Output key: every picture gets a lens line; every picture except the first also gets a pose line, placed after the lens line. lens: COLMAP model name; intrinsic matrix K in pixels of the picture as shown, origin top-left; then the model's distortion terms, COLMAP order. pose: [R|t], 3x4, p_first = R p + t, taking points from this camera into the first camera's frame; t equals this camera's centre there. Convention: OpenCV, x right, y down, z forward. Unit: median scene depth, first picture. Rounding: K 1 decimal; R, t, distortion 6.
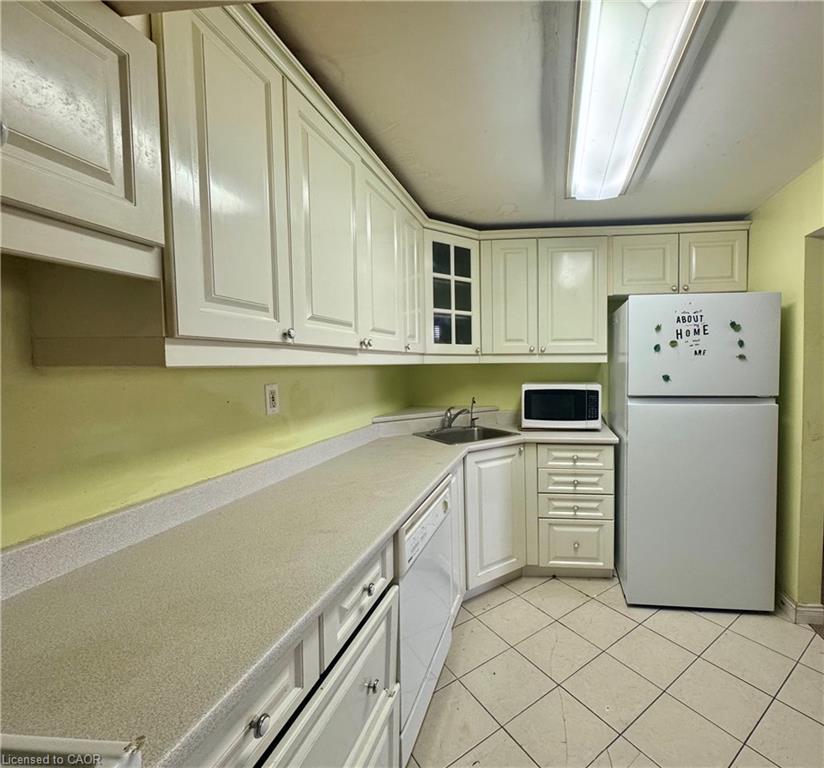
lens RADIAL K [[407.3, 0, 498.4], [0, 407.3, 384.1], [0, 0, 1]] dist [-0.000836, -0.000720]
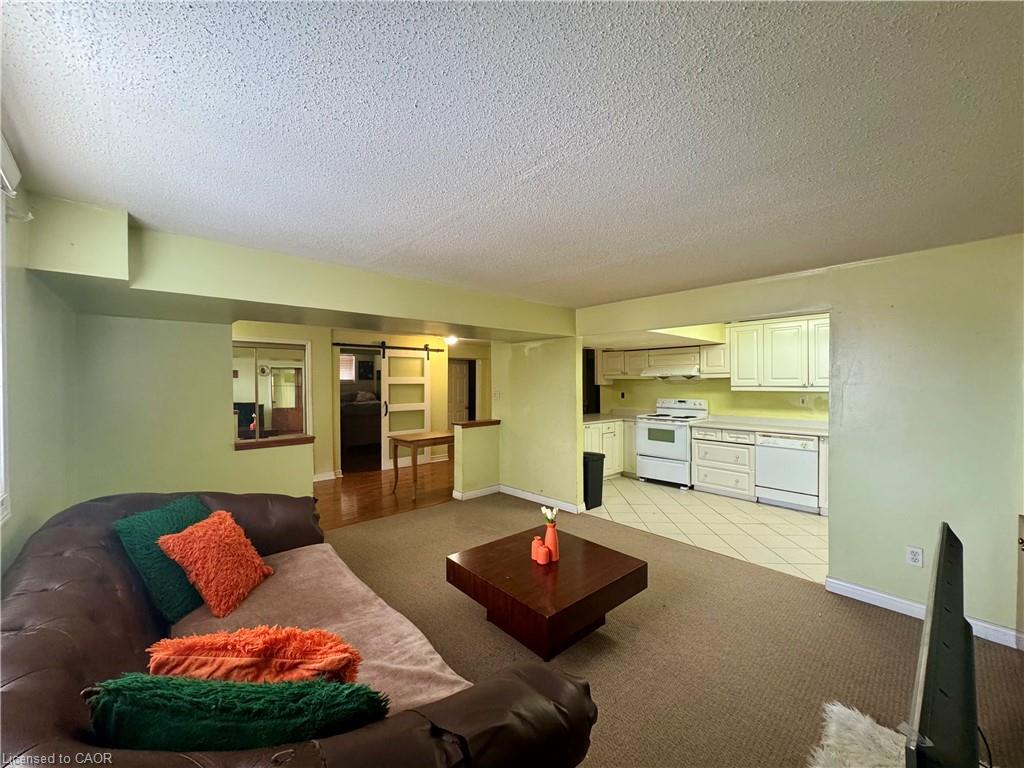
lens RADIAL K [[404.8, 0, 510.9], [0, 404.8, 383.9], [0, 0, 1]] dist [-0.000374, -0.000317]
pose [[-0.684097, 0.010760, -0.729312, 2.211202], [-0.028328, 0.998745, 0.041307, -0.111758], [0.728841, 0.048918, -0.682933, 1.000807]]
